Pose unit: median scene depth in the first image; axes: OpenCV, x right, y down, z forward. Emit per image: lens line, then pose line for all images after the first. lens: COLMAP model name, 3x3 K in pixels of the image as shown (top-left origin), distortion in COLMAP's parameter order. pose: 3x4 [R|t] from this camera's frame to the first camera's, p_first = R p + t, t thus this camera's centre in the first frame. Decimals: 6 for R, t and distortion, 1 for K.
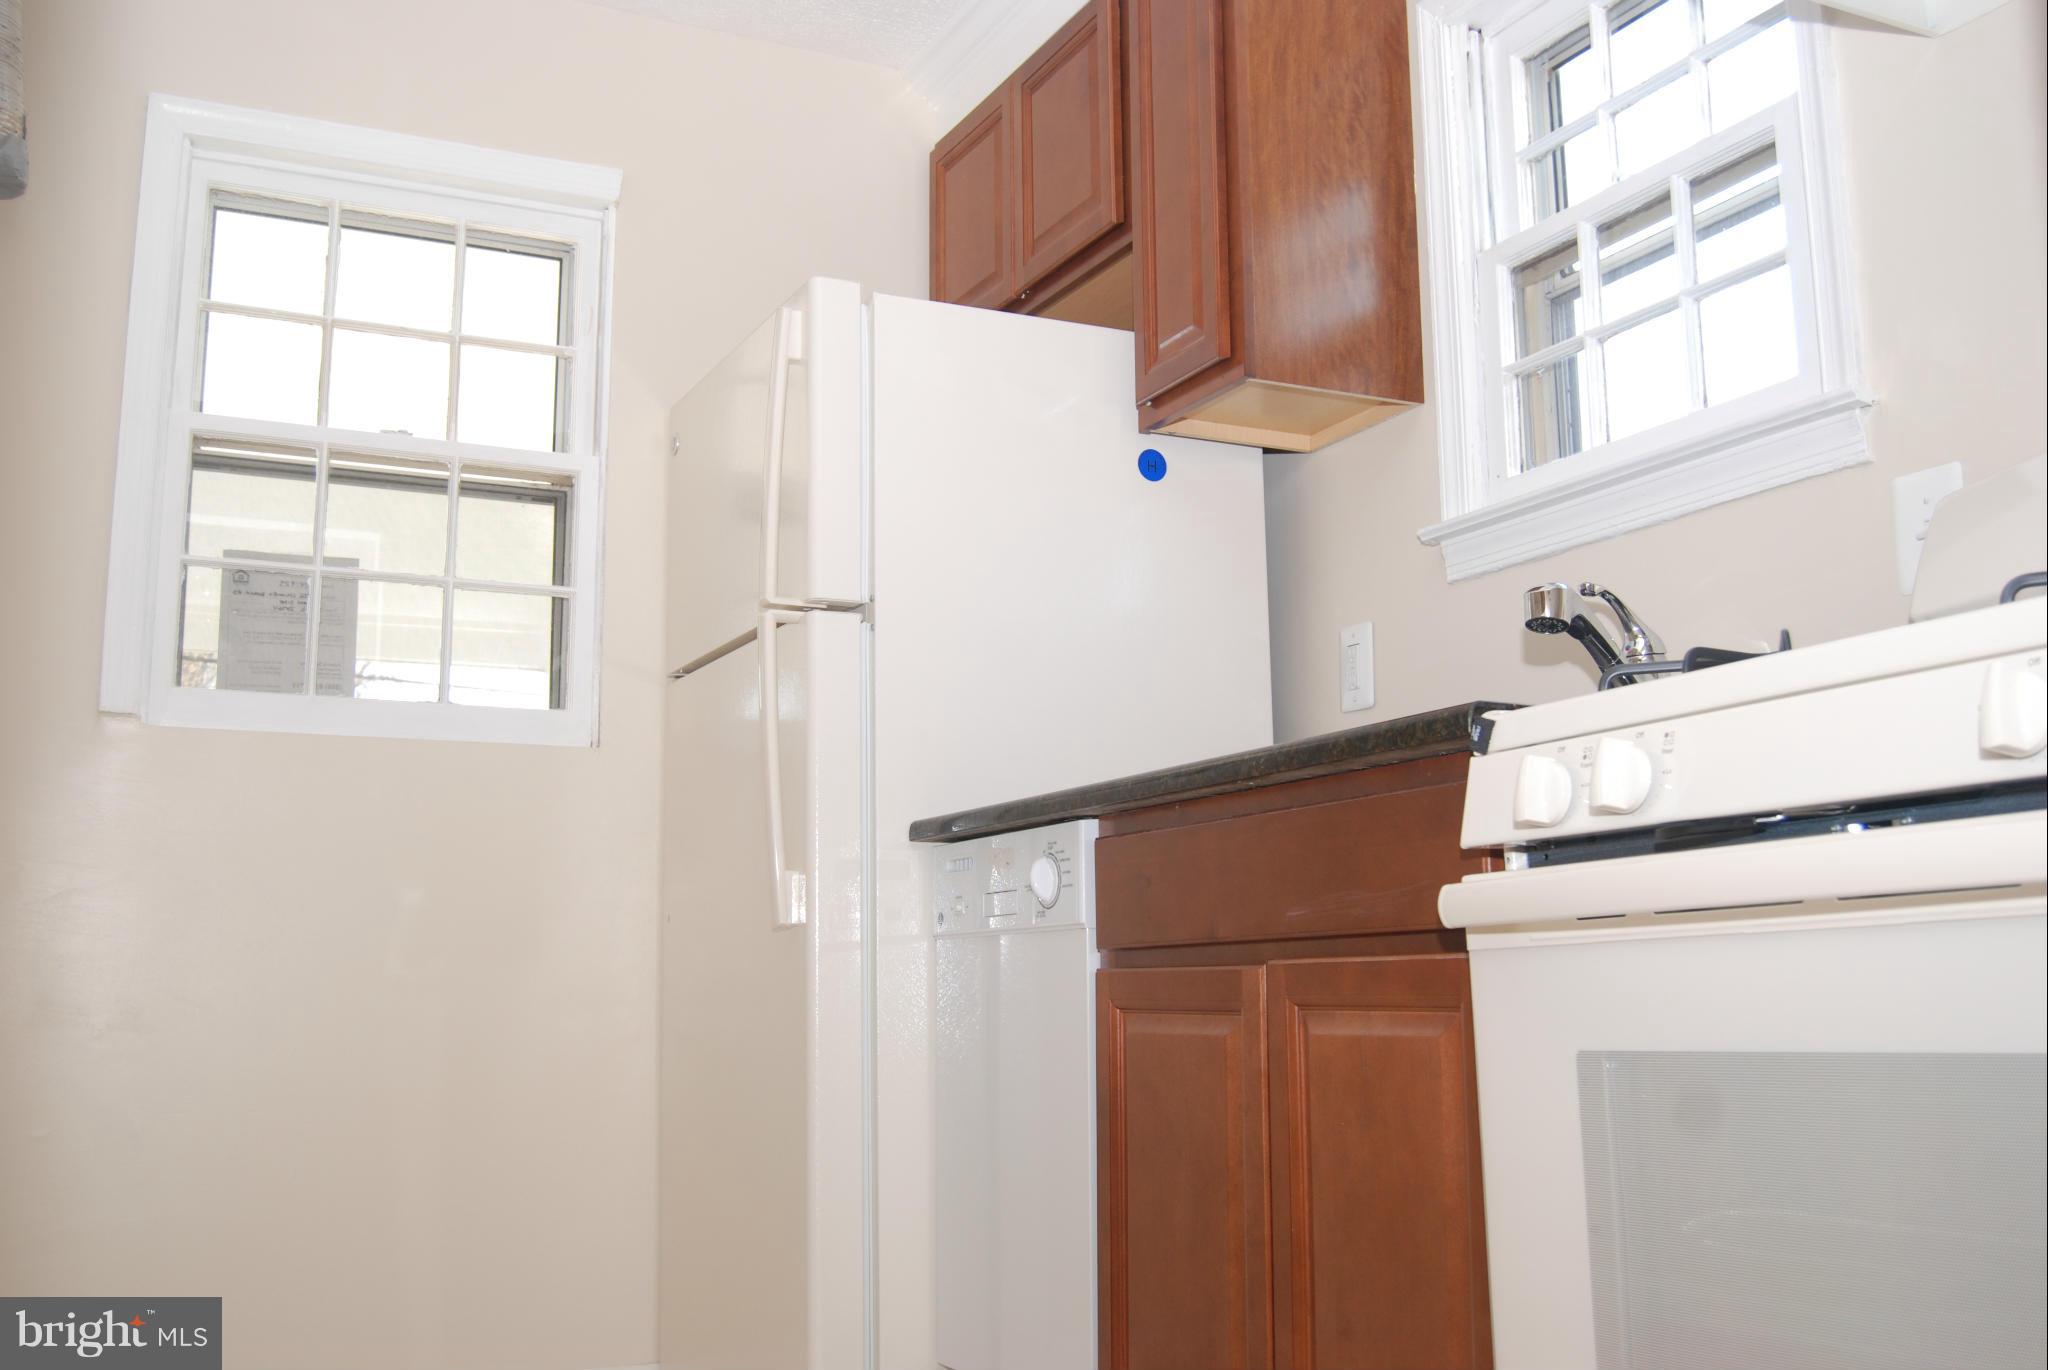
lens RADIAL K [[2041.3, 0, 1024.0], [0, 2041.3, 685.0], [0, 0, 1]] dist [-0.077789, 0.003972]
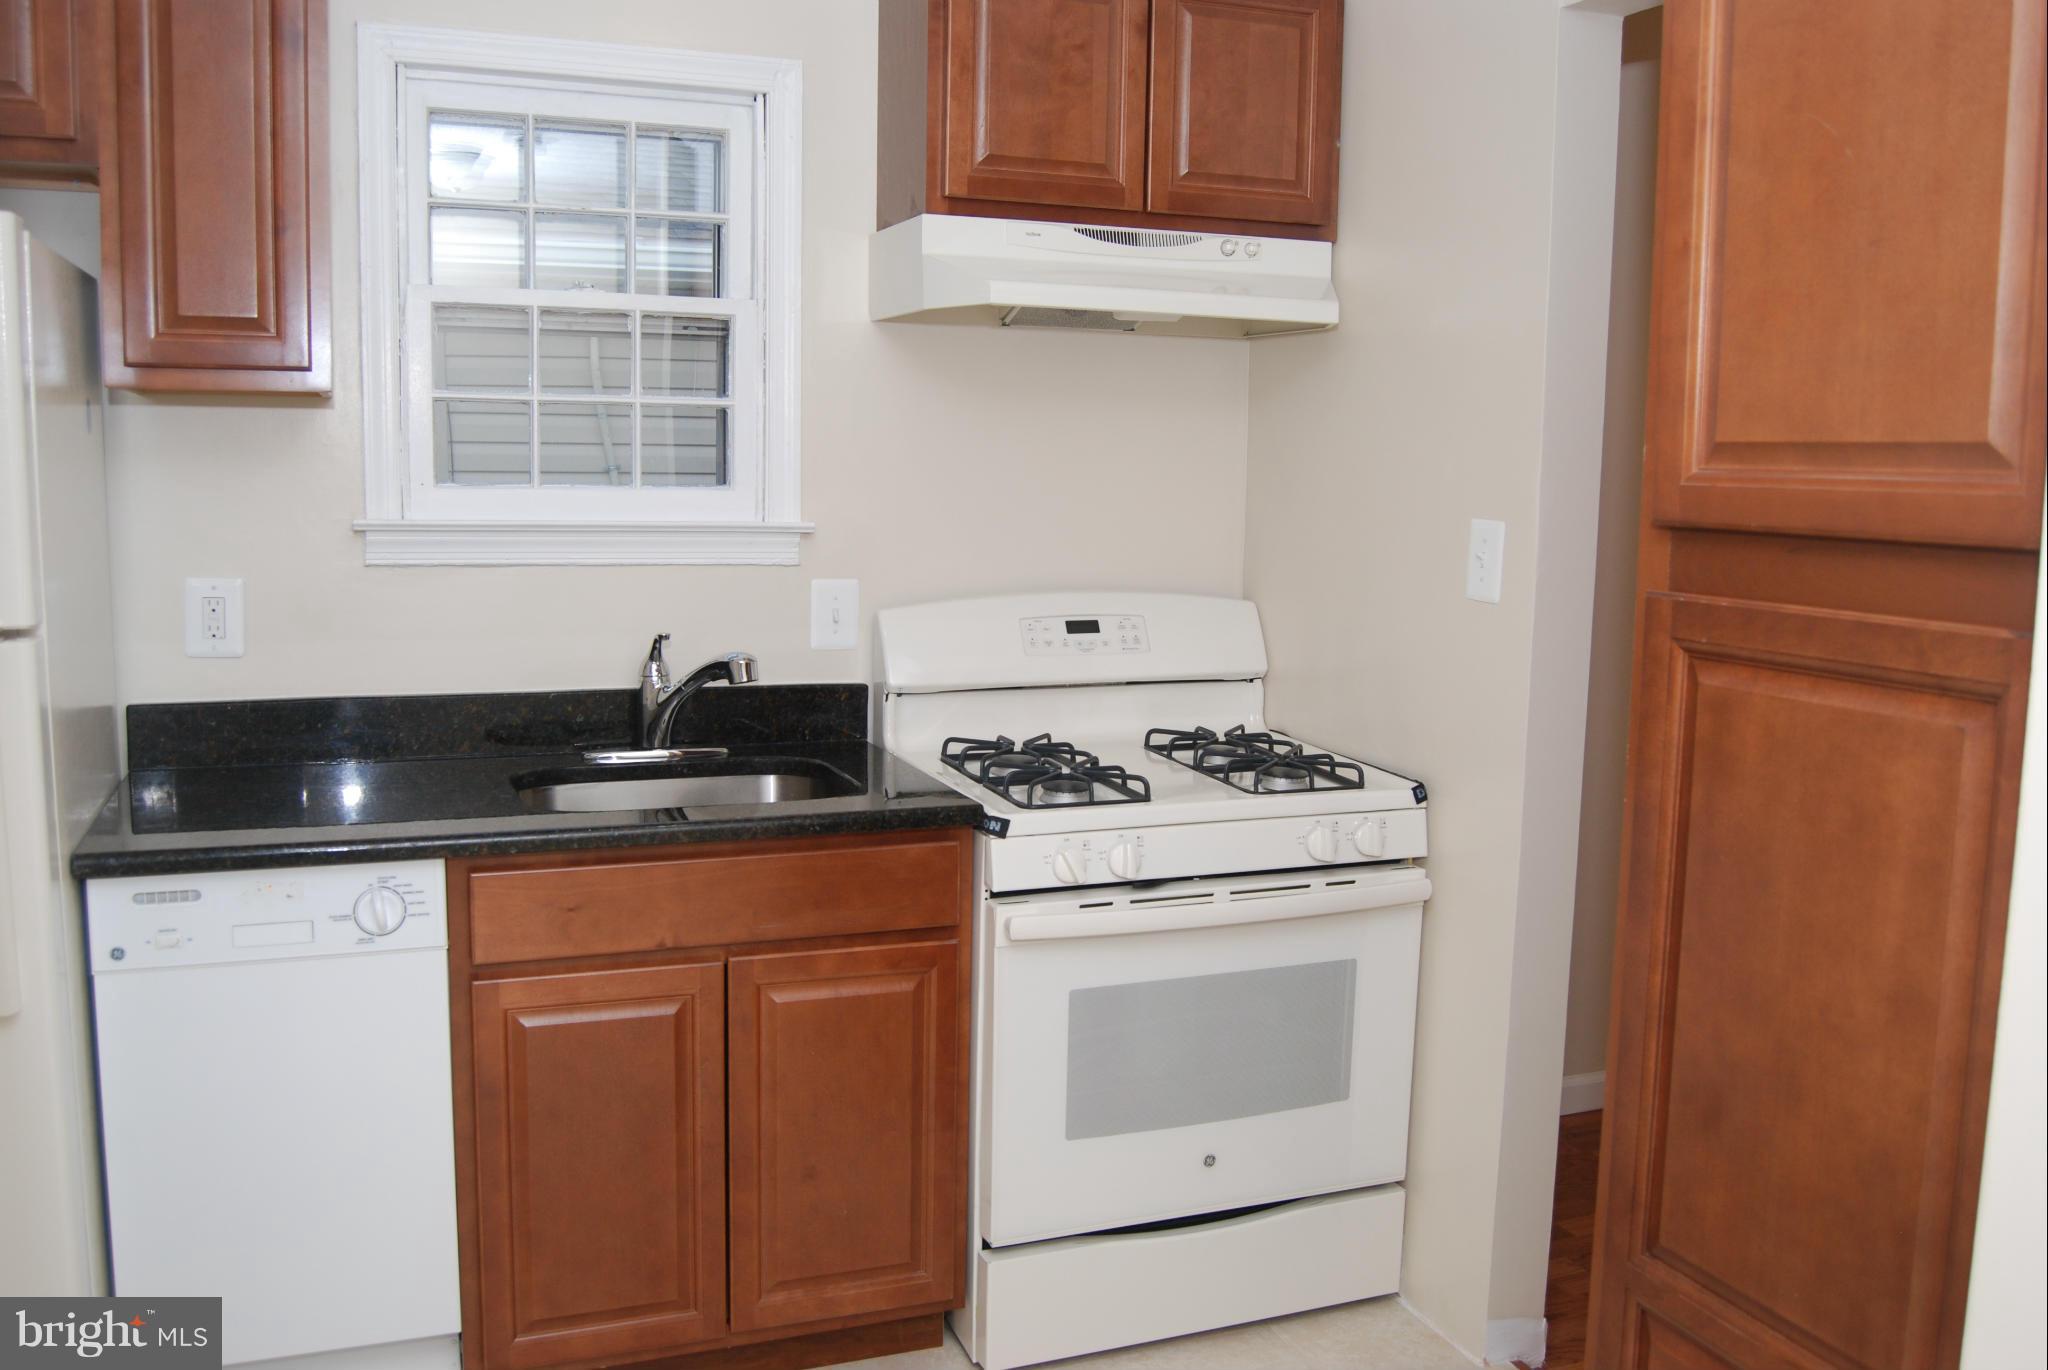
lens RADIAL K [[1620.0, 0, 1024.0], [0, 1620.0, 685.0], [0, 0, 1]] dist [-0.093950, 0.038595]
pose [[0.049651, -0.119689, 0.991569, -0.688729], [-0.180908, 0.975294, 0.126783, -0.165310], [-0.982246, -0.185677, 0.026771, 0.568028]]
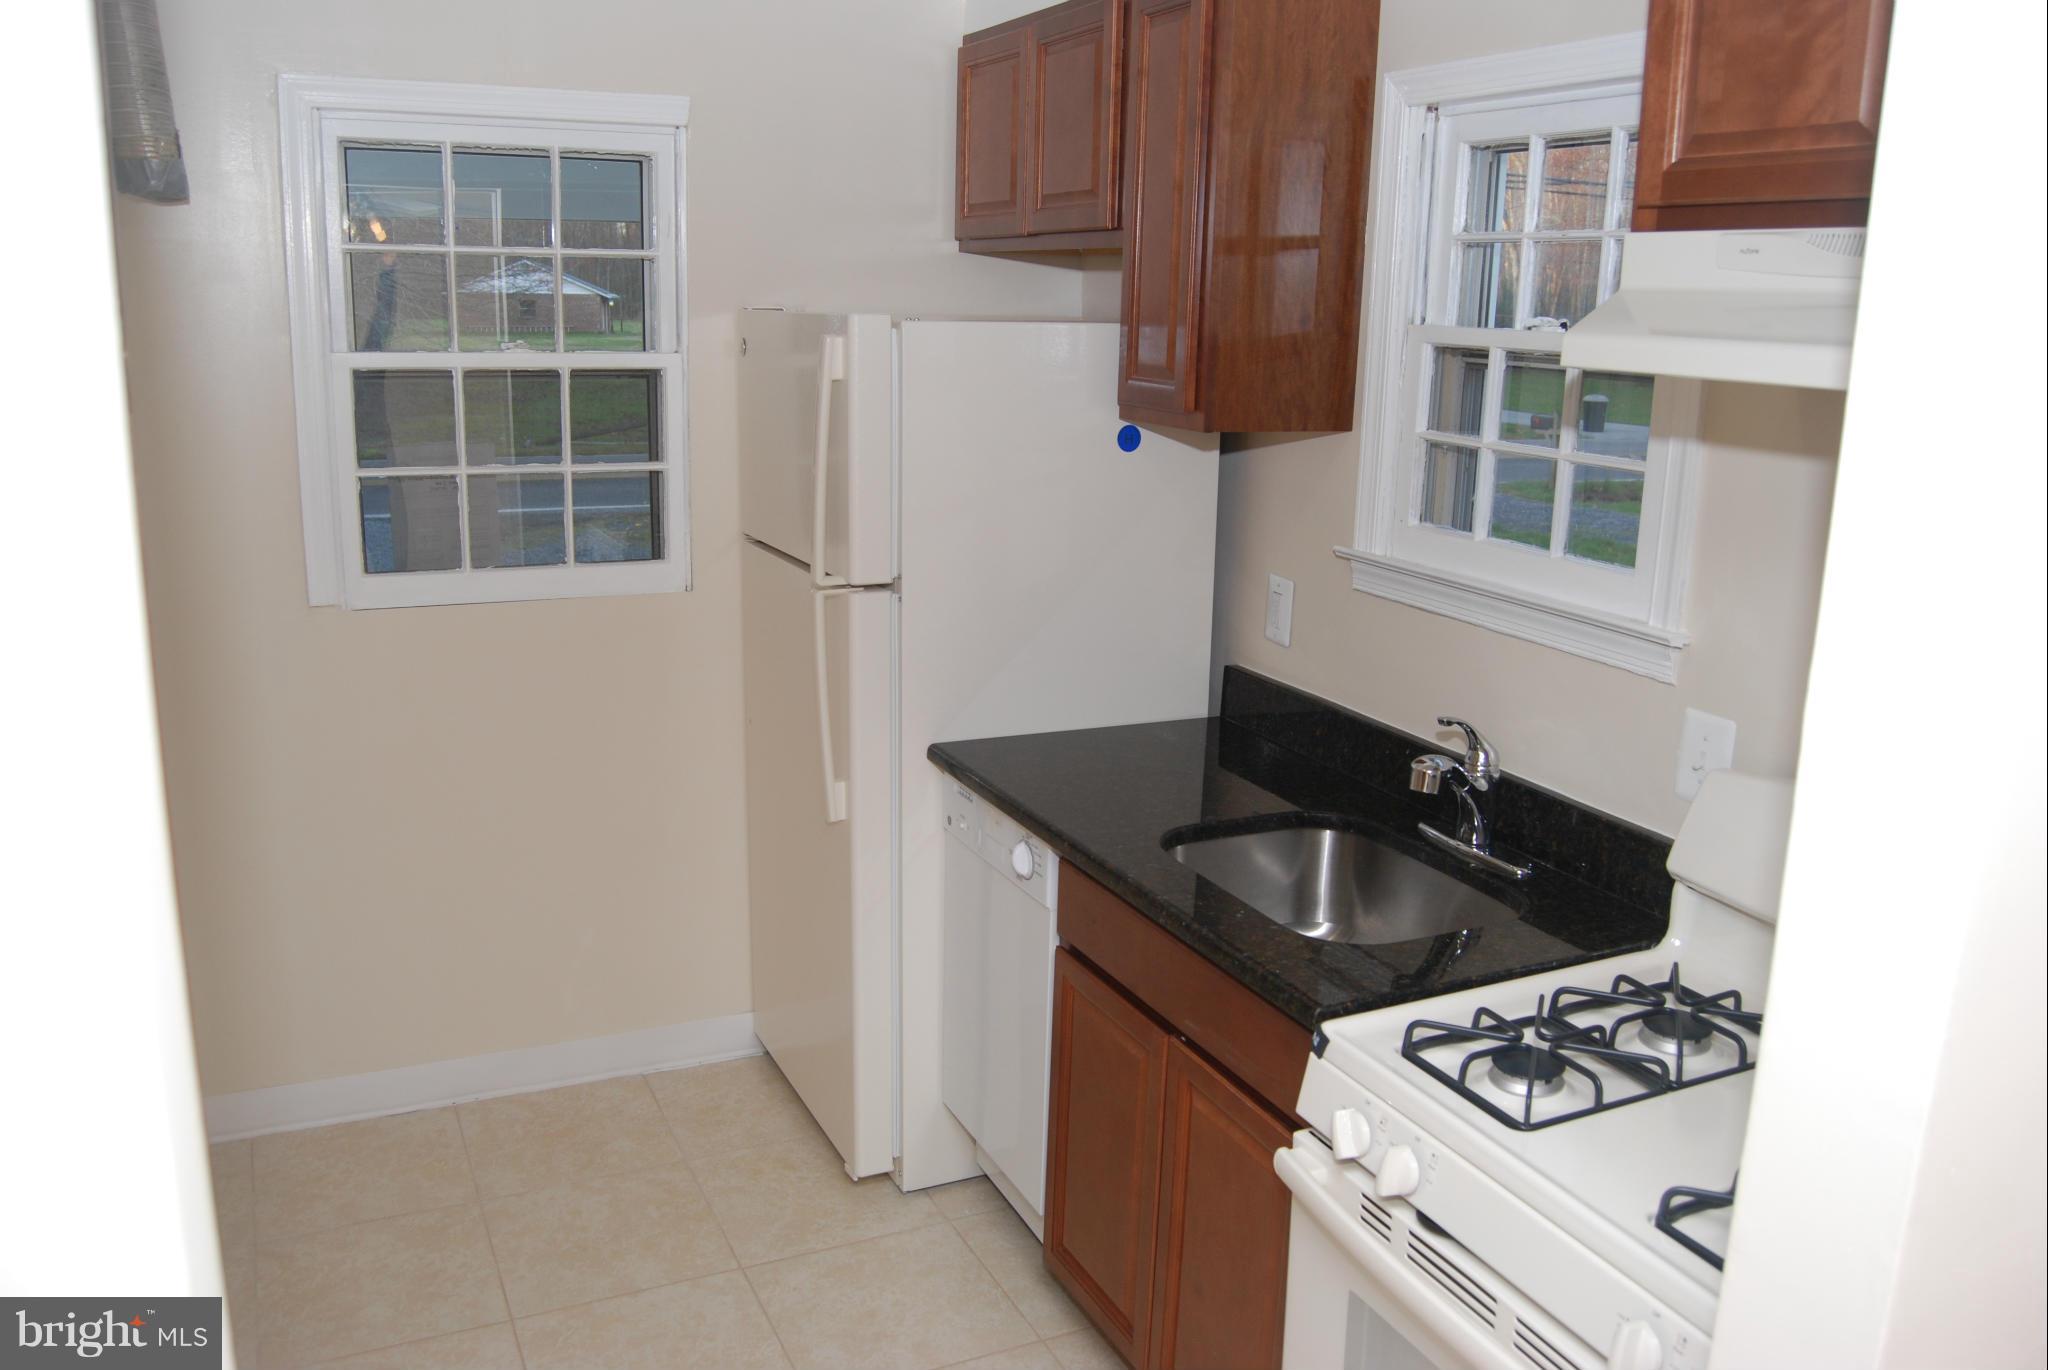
lens RADIAL K [[1620.0, 0, 1024.0], [0, 1620.0, 685.0], [0, 0, 1]] dist [-0.093950, 0.038595]
pose [[0.999310, 0.036355, -0.007636, 0.012972], [-0.030409, 0.918620, 0.393969, -0.376070], [0.021337, -0.393465, 0.919092, 0.046065]]
